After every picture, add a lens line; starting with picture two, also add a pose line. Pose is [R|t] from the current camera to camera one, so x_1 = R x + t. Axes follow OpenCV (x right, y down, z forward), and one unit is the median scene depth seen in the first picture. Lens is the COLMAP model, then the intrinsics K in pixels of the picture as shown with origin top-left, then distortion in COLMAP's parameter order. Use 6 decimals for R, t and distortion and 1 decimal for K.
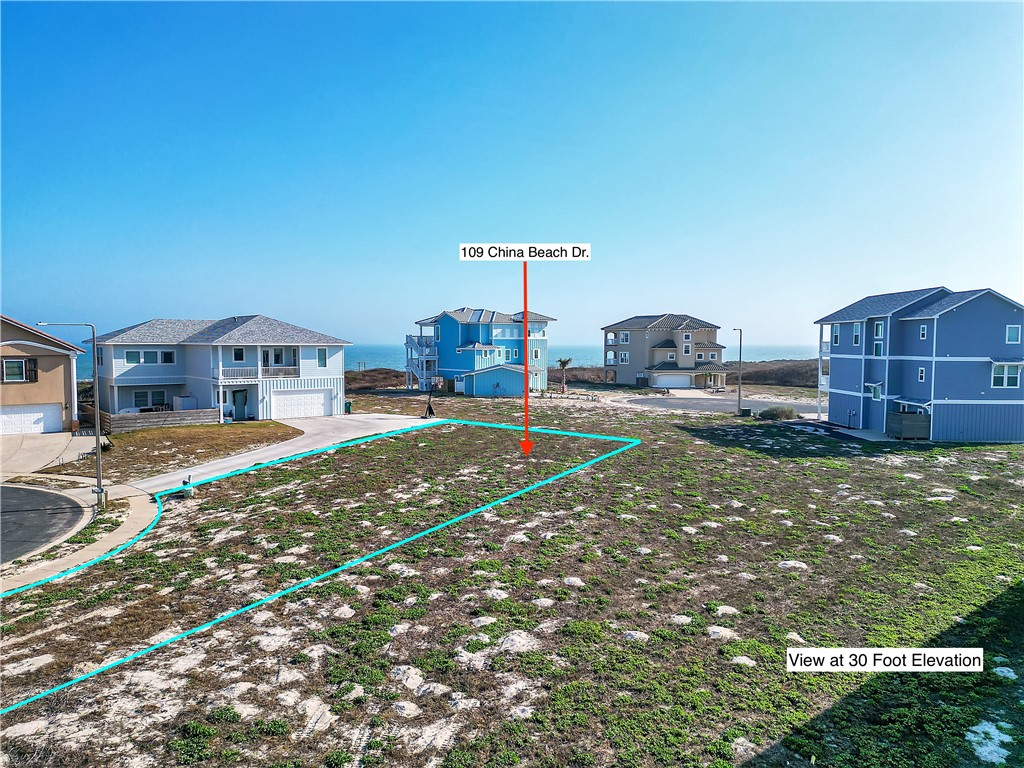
lens RADIAL K [[713.0, 0, 514.2], [0, 713.0, 385.5], [0, 0, 1]] dist [0.101327, -0.113110]
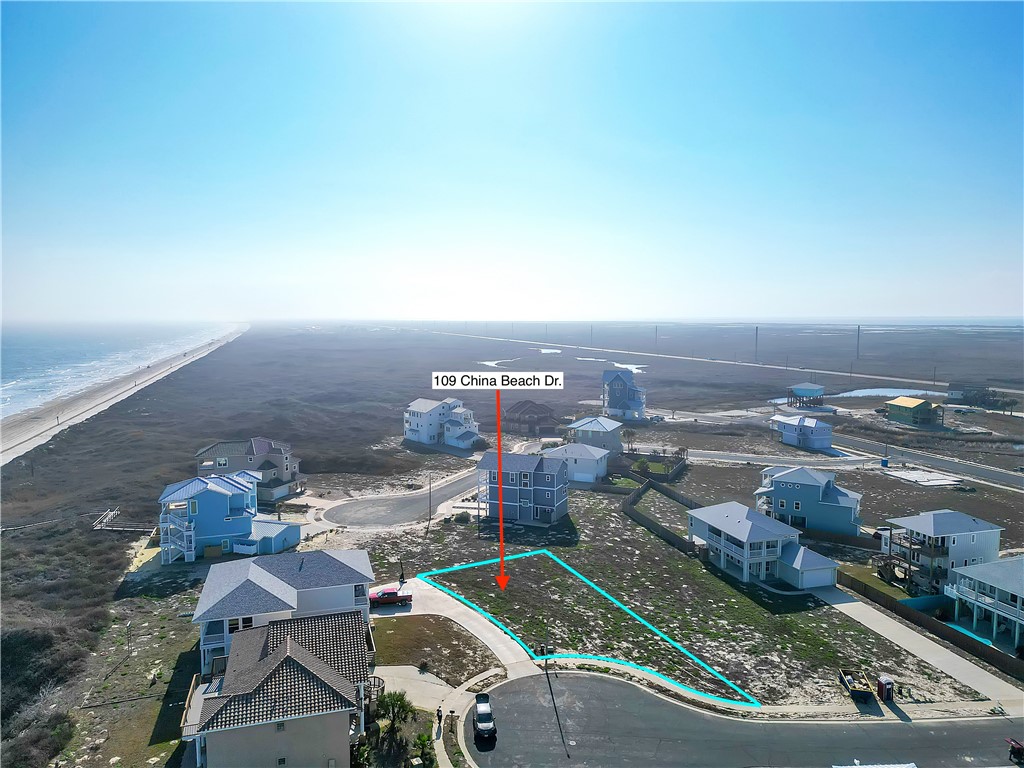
lens RADIAL K [[713.0, 0, 514.2], [0, 713.0, 385.5], [0, 0, 1]] dist [0.101327, -0.113110]
pose [[0.392334, -0.092723, 0.915138, -3.067784], [0.058645, 0.995404, 0.075714, -1.053364], [-0.917952, 0.023963, 0.395968, 0.225800]]
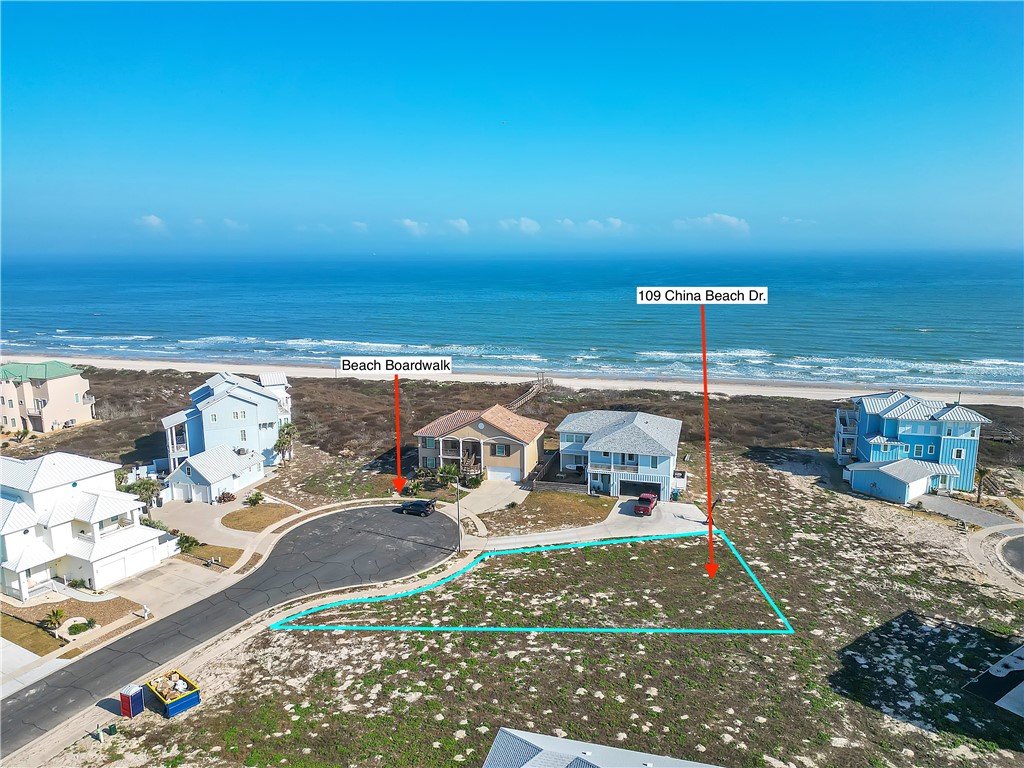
lens RADIAL K [[716.3, 0, 513.8], [0, 716.3, 381.4], [0, 0, 1]] dist [0.097306, -0.110784]
pose [[0.570236, 0.142881, -0.808960, 1.533245], [-0.042299, 0.988558, 0.144787, -0.838643], [0.820391, -0.048345, 0.569756, -0.148313]]
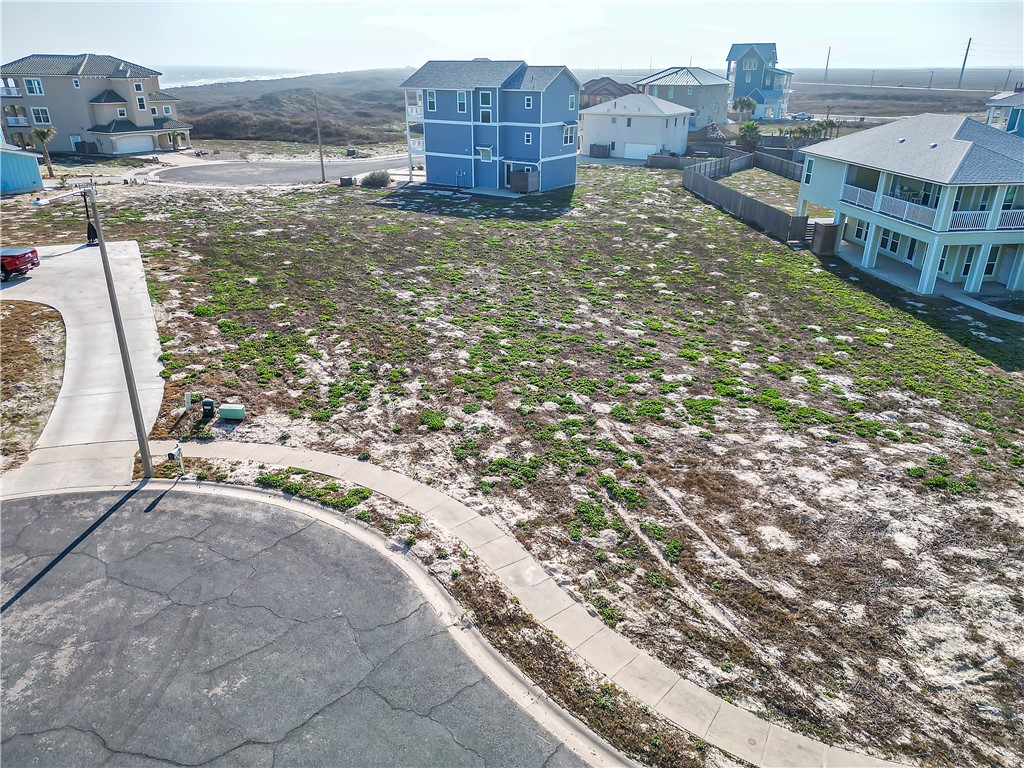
lens RADIAL K [[716.3, 0, 513.8], [0, 716.3, 381.4], [0, 0, 1]] dist [0.097306, -0.110784]
pose [[0.556586, -0.331466, 0.761802, -1.019740], [0.047788, 0.928216, 0.368959, -0.160743], [-0.829414, -0.168952, 0.532472, 0.488140]]
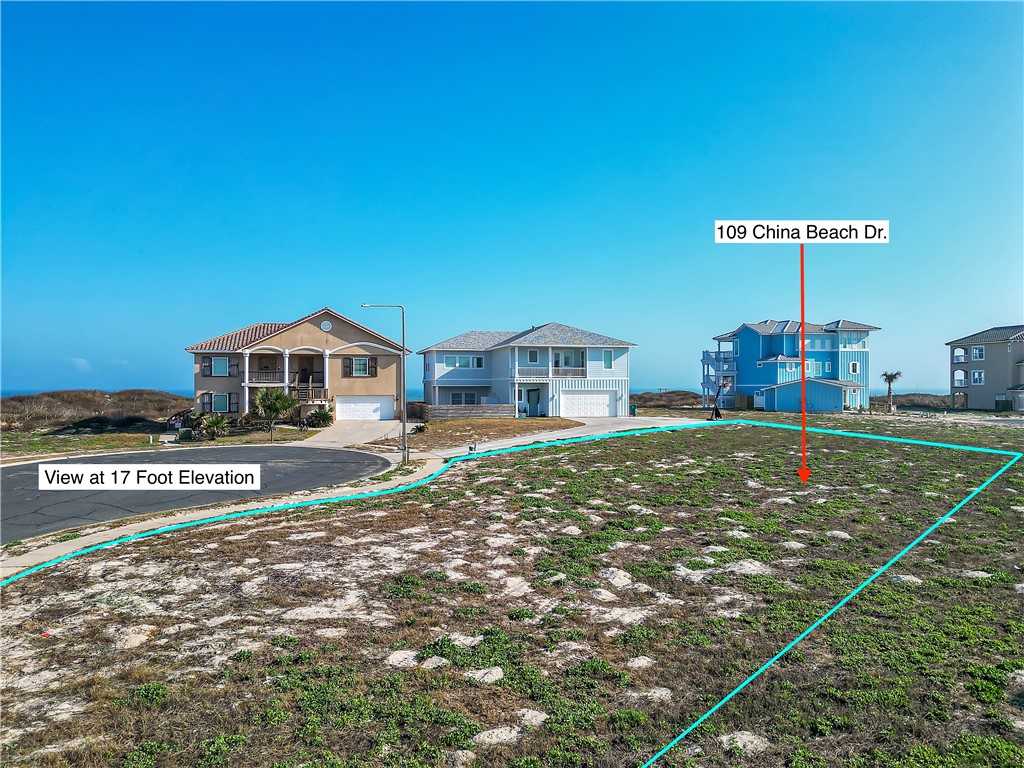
lens RADIAL K [[713.0, 0, 514.2], [0, 713.0, 385.5], [0, 0, 1]] dist [0.101327, -0.113110]
pose [[0.908543, -0.005000, -0.417761, 0.075628], [-0.021204, 0.998088, -0.058061, 0.125488], [0.417252, 0.061609, 0.906700, 0.045834]]
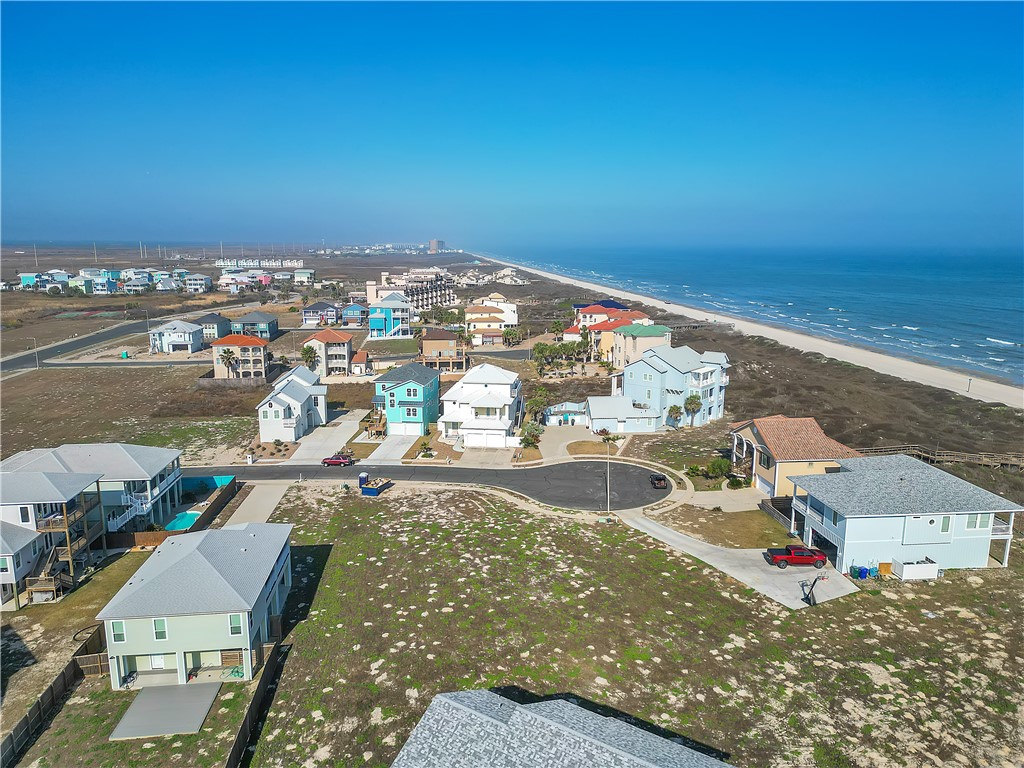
lens RADIAL K [[713.0, 0, 514.2], [0, 713.0, 385.5], [0, 0, 1]] dist [0.101327, -0.113110]
pose [[-0.550845, 0.158840, -0.819353, 1.951290], [-0.056792, 0.972314, 0.226674, -0.998583], [0.832673, 0.171394, -0.526573, 2.375976]]
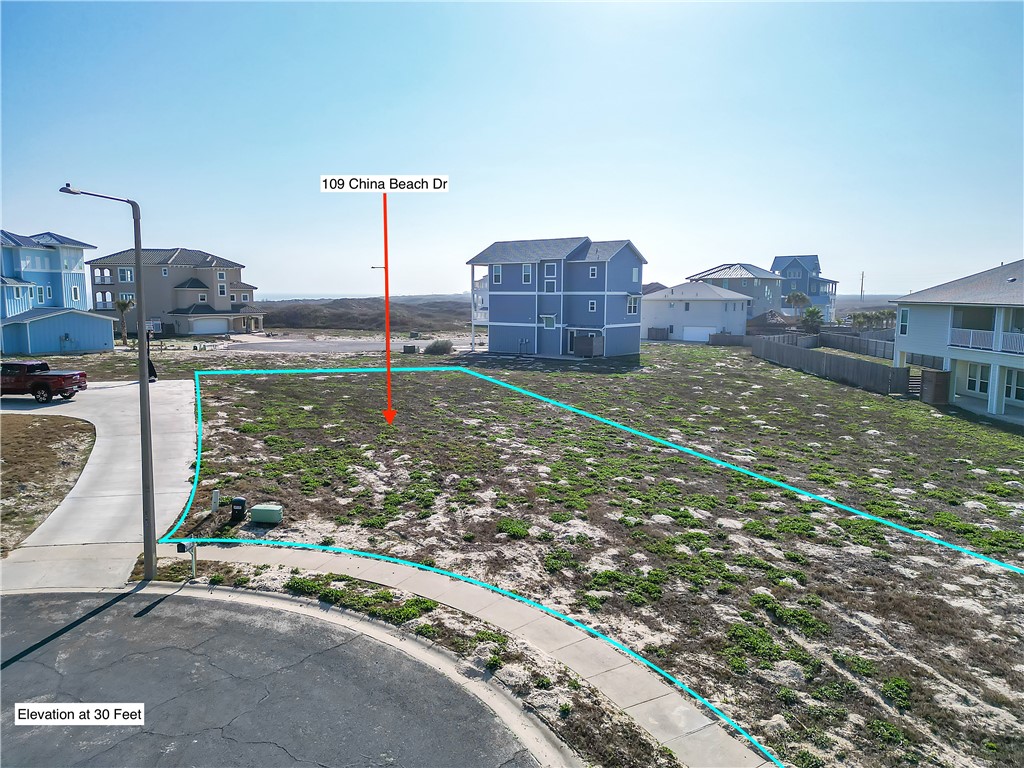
lens RADIAL K [[713.0, 0, 514.2], [0, 713.0, 385.5], [0, 0, 1]] dist [0.101327, -0.113110]
pose [[0.609094, -0.102024, 0.786509, -0.948062], [0.045850, 0.994563, 0.093504, 0.000643], [-0.791772, -0.020892, 0.610460, 0.611908]]
